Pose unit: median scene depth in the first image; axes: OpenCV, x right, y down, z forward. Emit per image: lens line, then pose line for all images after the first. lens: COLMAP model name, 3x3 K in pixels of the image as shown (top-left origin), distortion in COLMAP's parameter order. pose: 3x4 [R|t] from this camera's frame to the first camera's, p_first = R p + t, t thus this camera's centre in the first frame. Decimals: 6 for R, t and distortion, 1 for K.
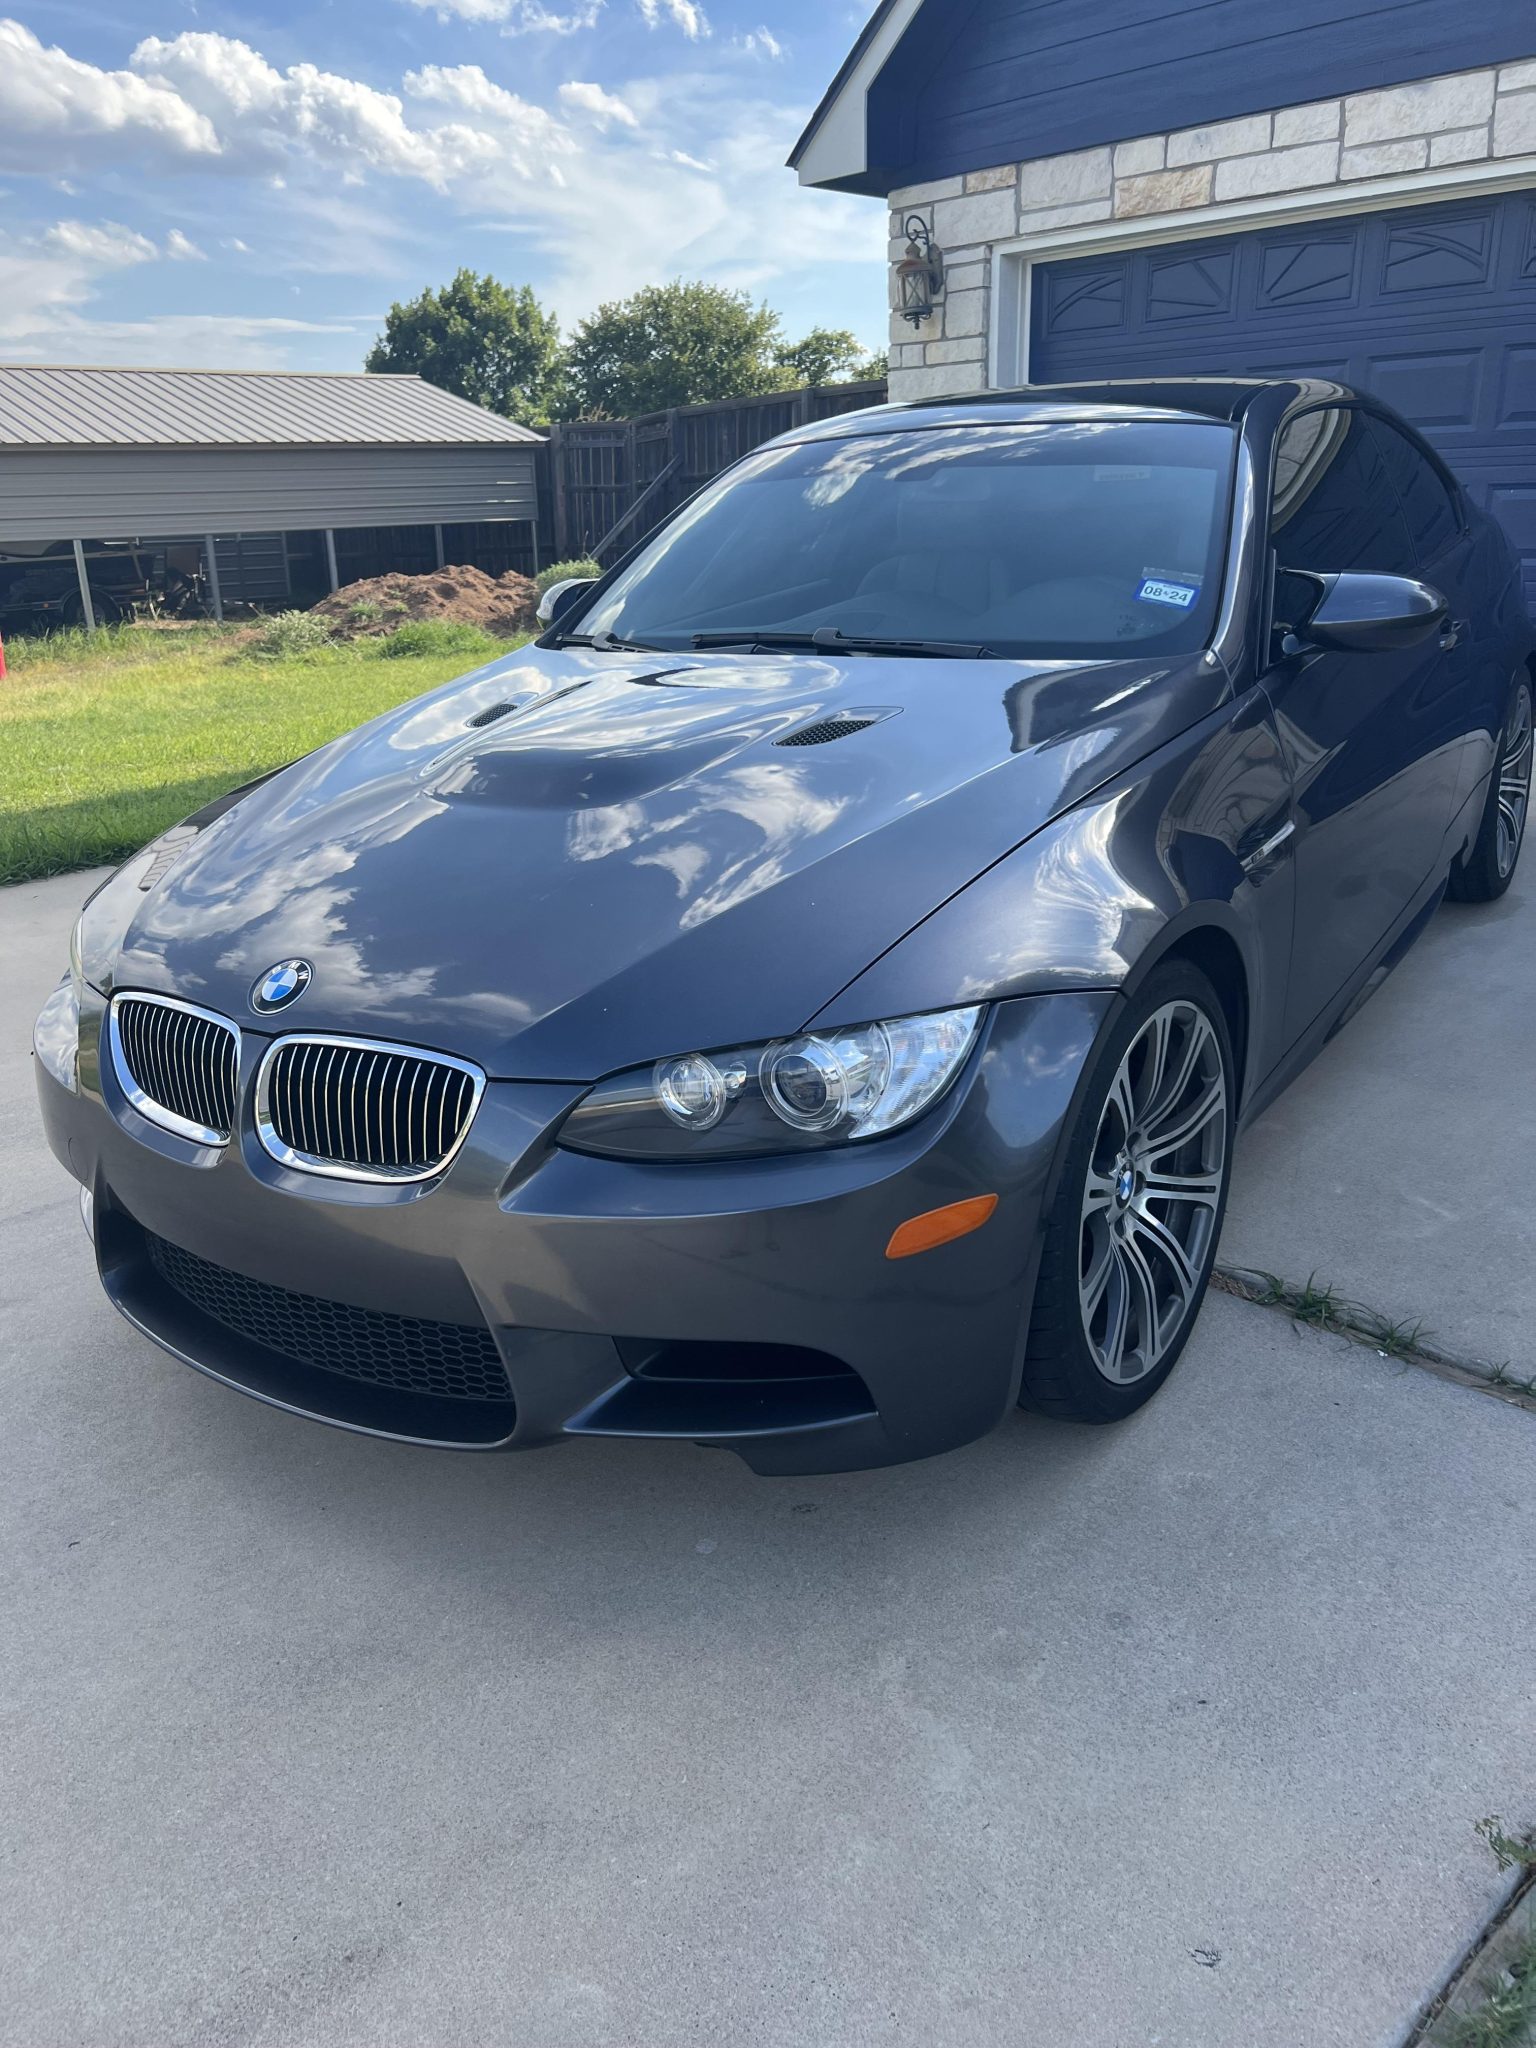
lens RADIAL K [[1579.8, 0, 816.7], [0, 1579.8, 1030.4], [0, 0, 1]] dist [0.040337, -0.044659]
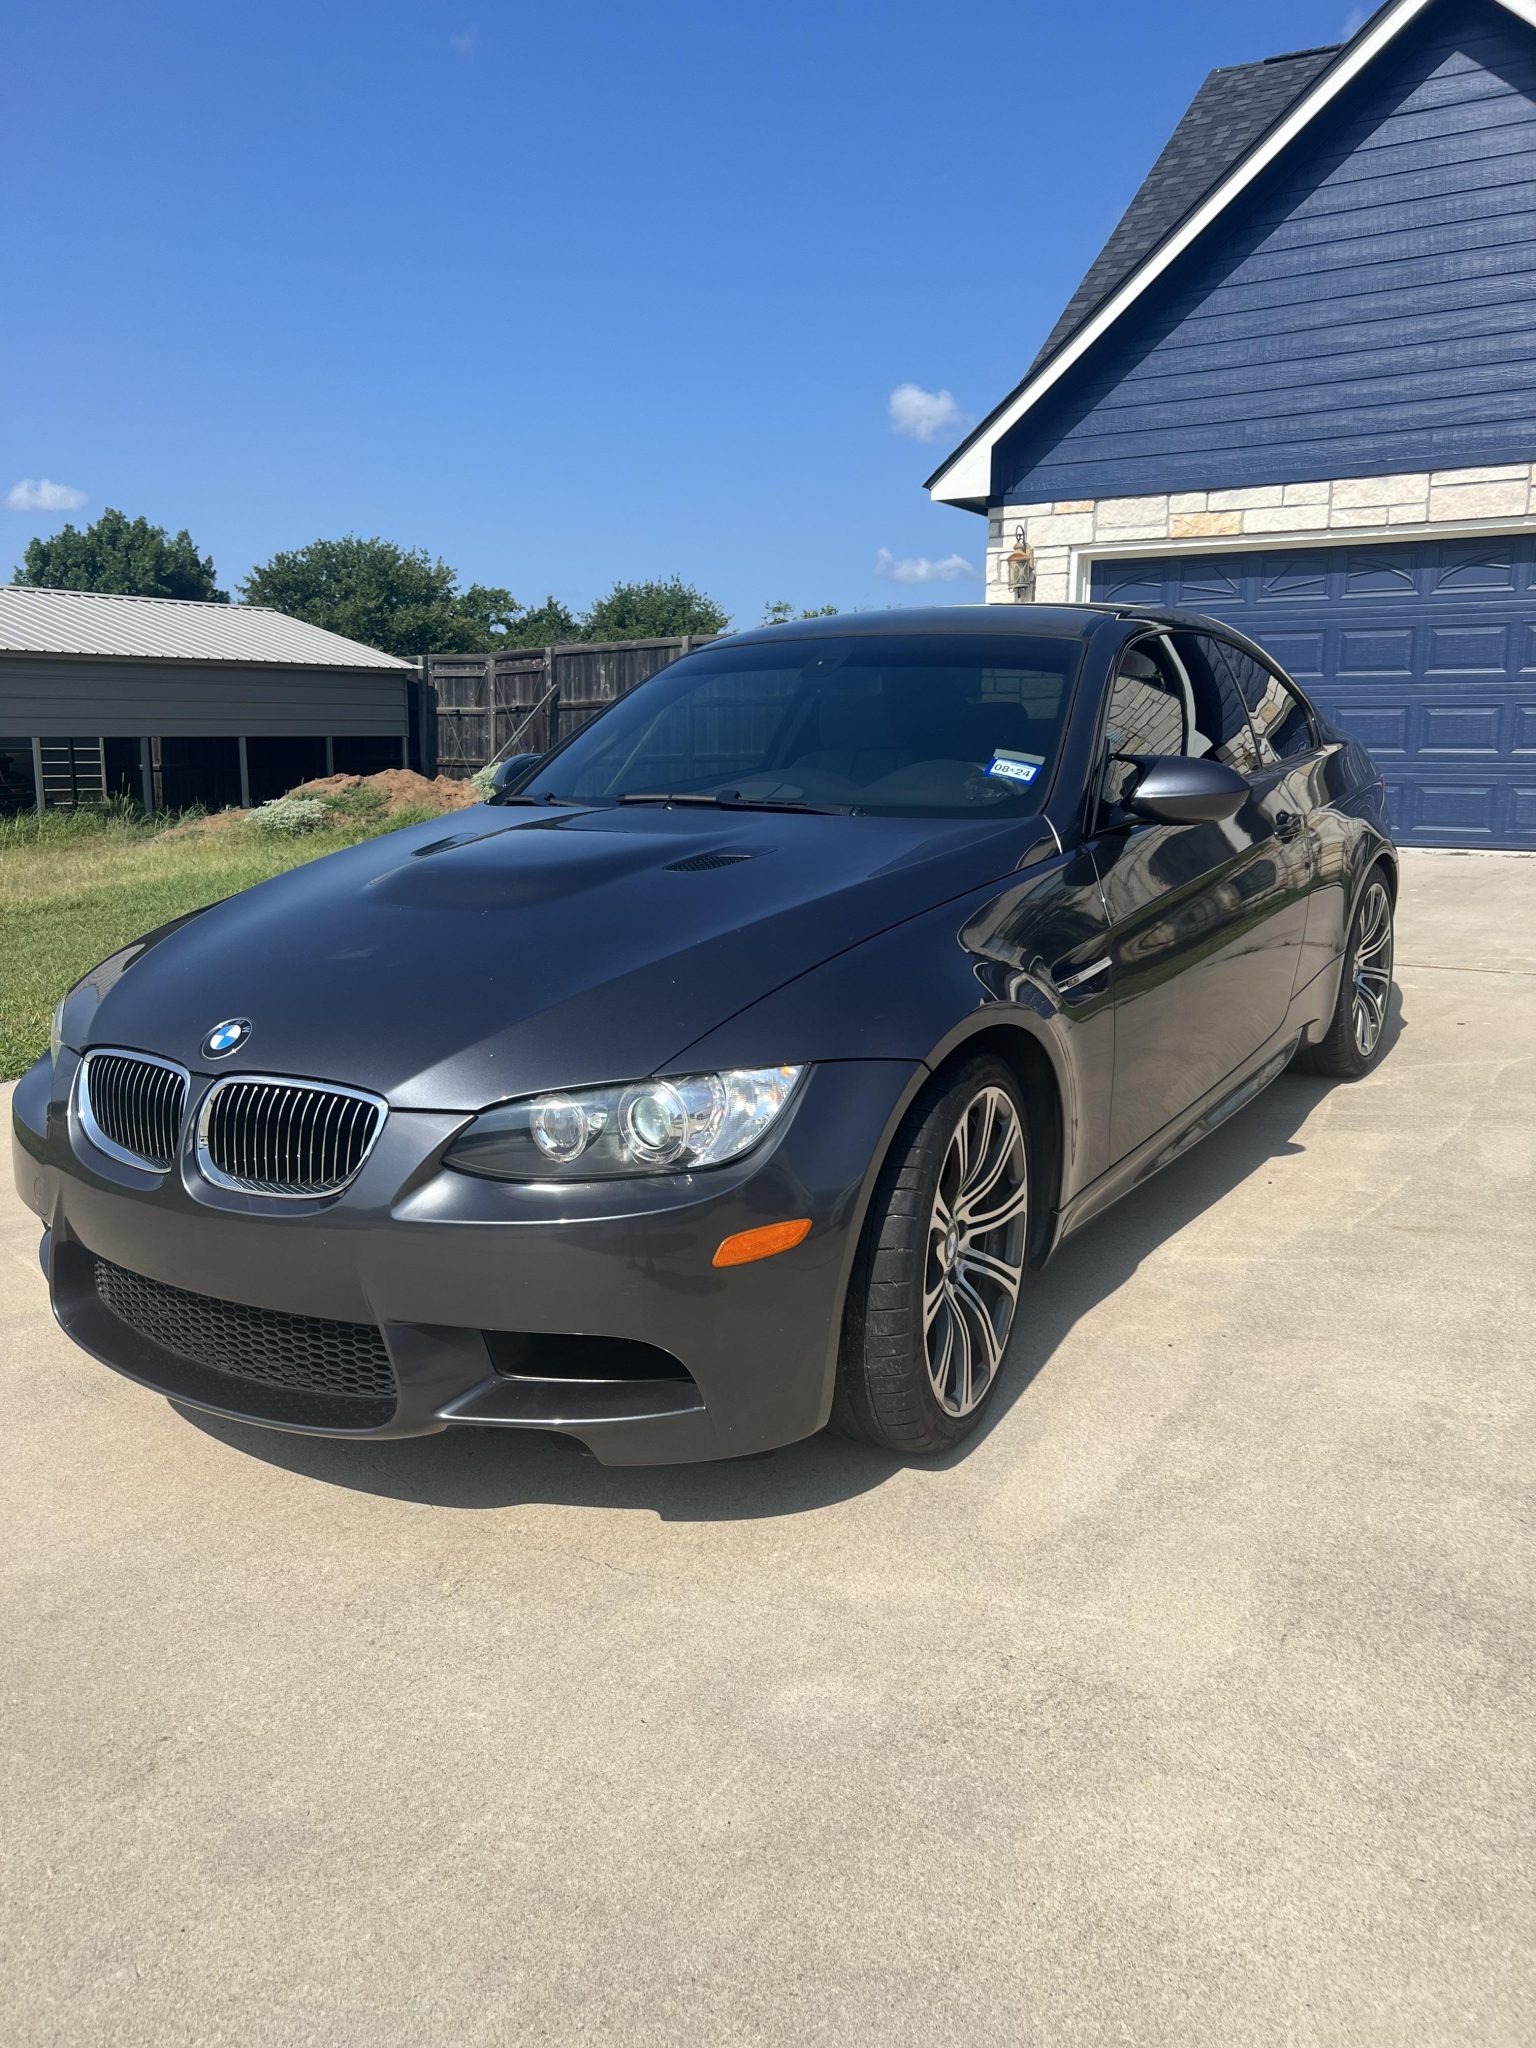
lens RADIAL K [[1579.8, 0, 774.7], [0, 1579.8, 1020.3], [0, 0, 1]] dist [0.040337, -0.044659]
pose [[0.966963, -0.015039, 0.254472, -0.548607], [0.053872, 0.987768, -0.146332, 0.154994], [-0.249159, 0.155207, 0.955945, -0.299946]]
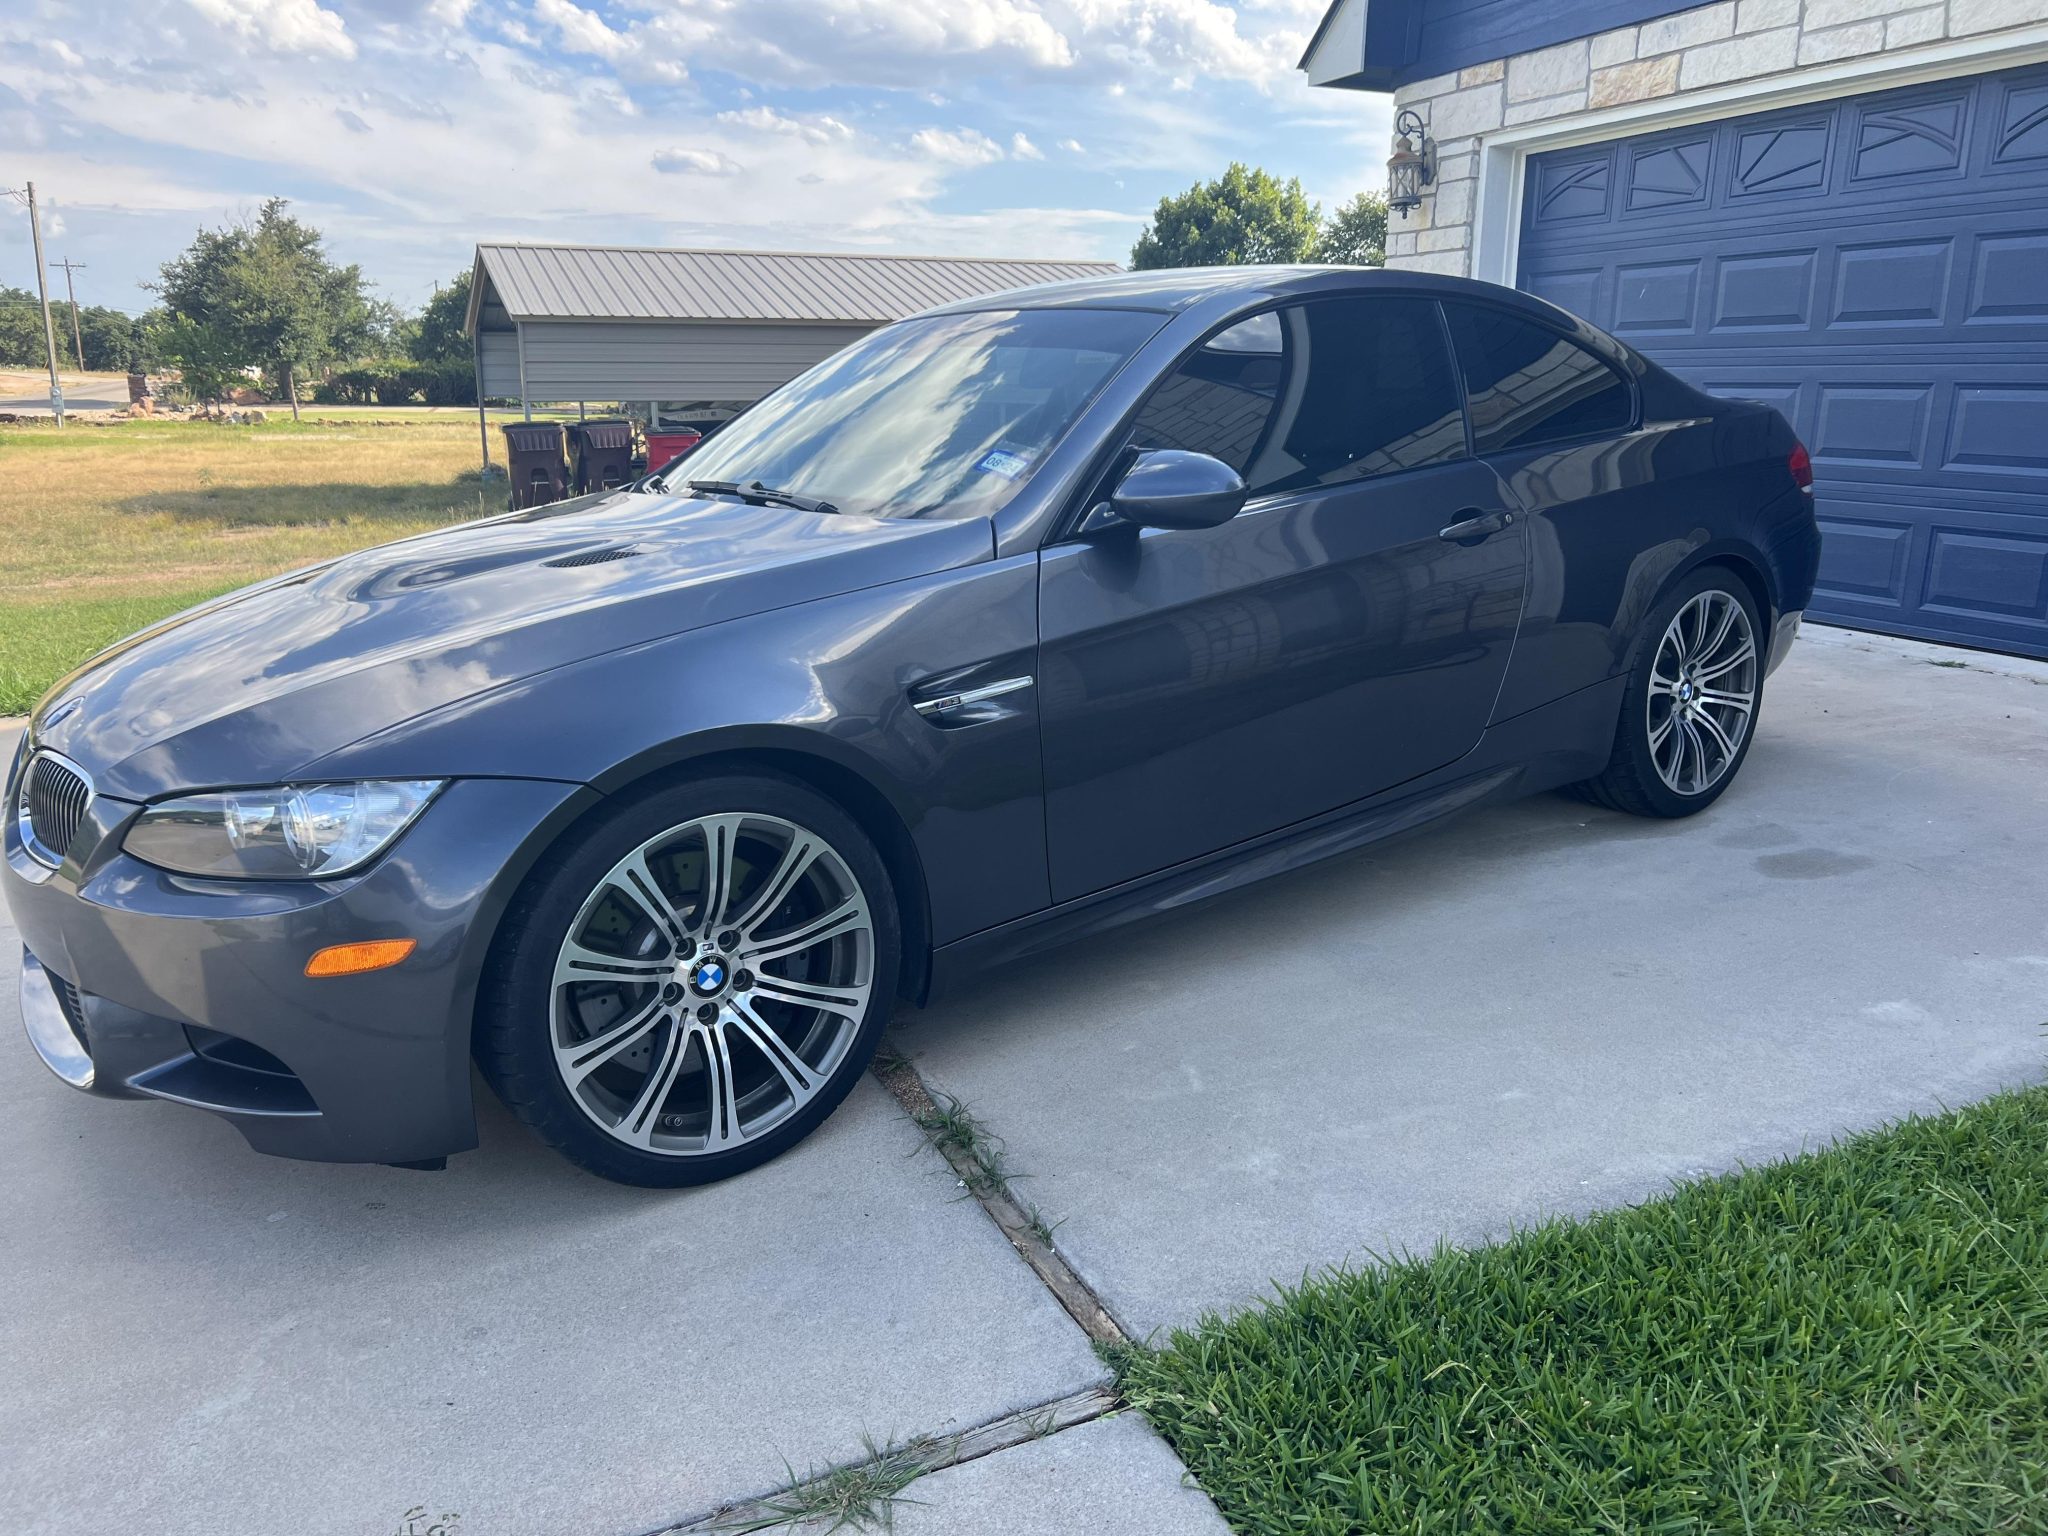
lens RADIAL K [[1579.8, 0, 1031.1], [0, 1579.8, 764.1], [0, 0, 1]] dist [0.040337, -0.044659]
pose [[0.940853, 0.105916, -0.321834, 0.205764], [-0.132427, 0.989279, -0.061567, -0.002933], [0.311863, 0.100545, 0.944792, 0.002972]]
